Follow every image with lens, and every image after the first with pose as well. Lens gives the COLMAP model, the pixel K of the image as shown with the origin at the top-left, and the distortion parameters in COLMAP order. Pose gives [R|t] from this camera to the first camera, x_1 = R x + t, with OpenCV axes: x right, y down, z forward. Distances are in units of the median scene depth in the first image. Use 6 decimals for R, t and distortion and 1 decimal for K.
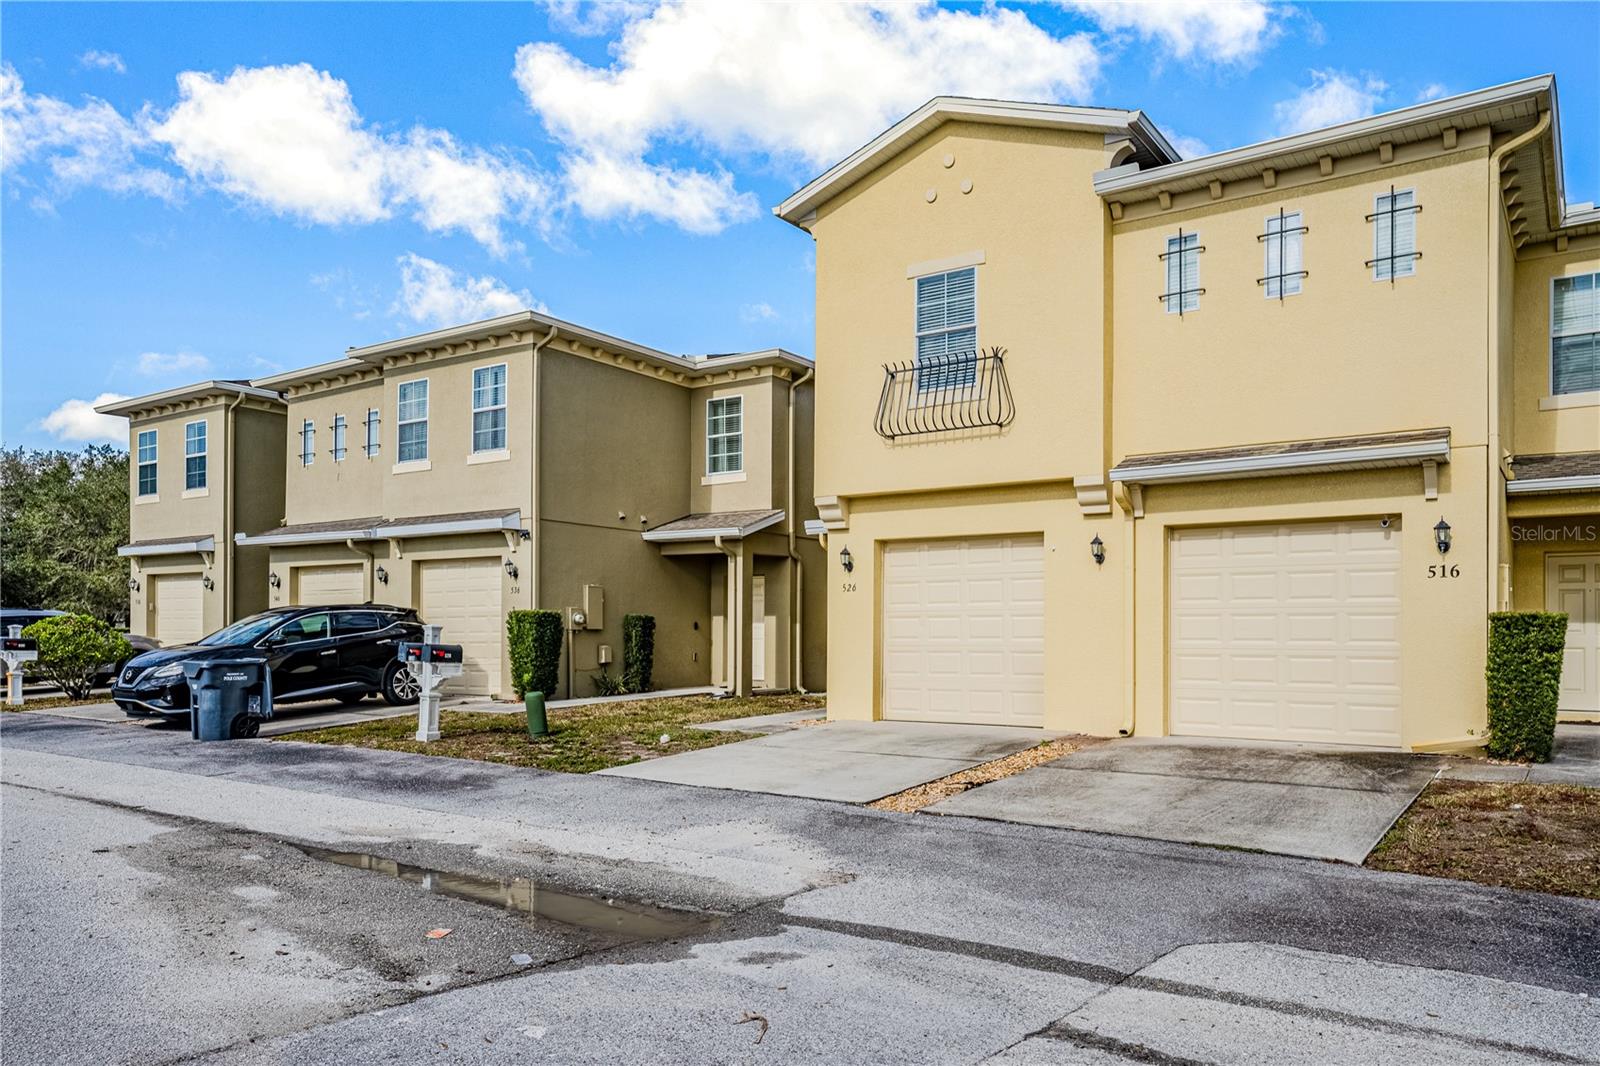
lens RADIAL K [[1147.2, 0, 800.4], [0, 1147.2, 633.4], [0, 0, 1]] dist [0.006236, 0.003514]
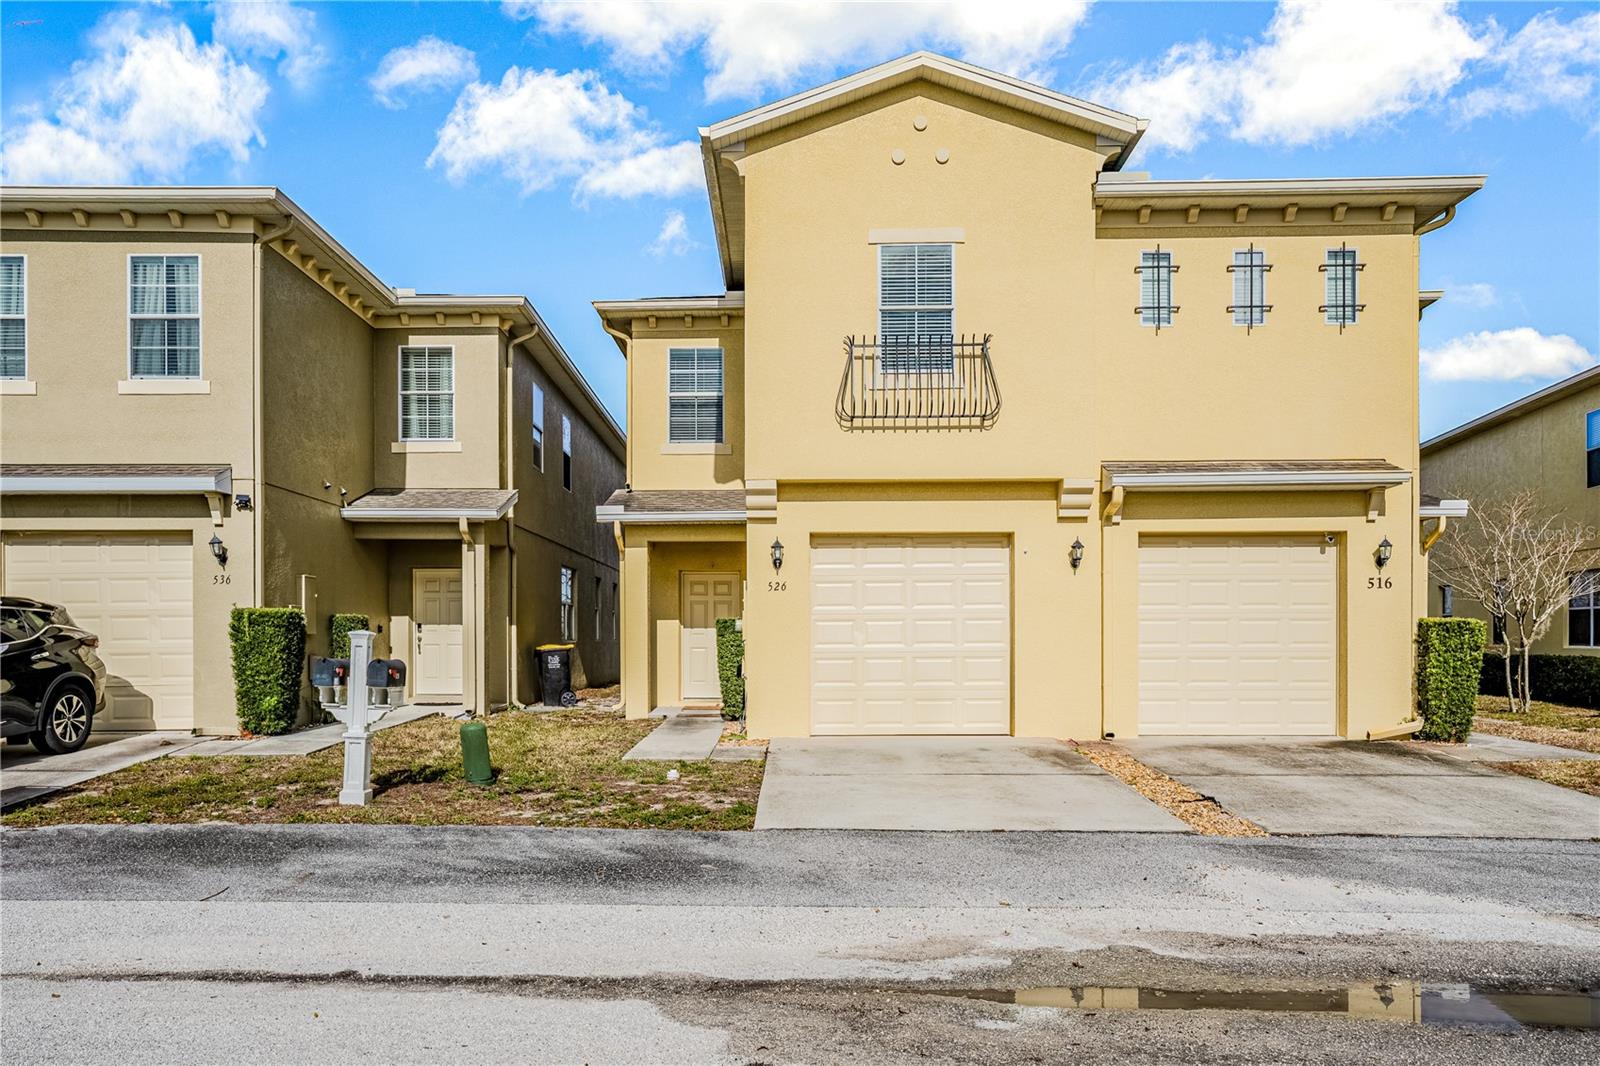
lens RADIAL K [[1139.3, 0, 796.9], [0, 1139.3, 644.1], [0, 0, 1]] dist [0.007292, 0.003903]
pose [[0.831105, -0.008726, 0.556046, -0.446660], [0.004145, 0.999946, 0.009497, -0.004374], [-0.556099, -0.005588, 0.831097, 0.283961]]
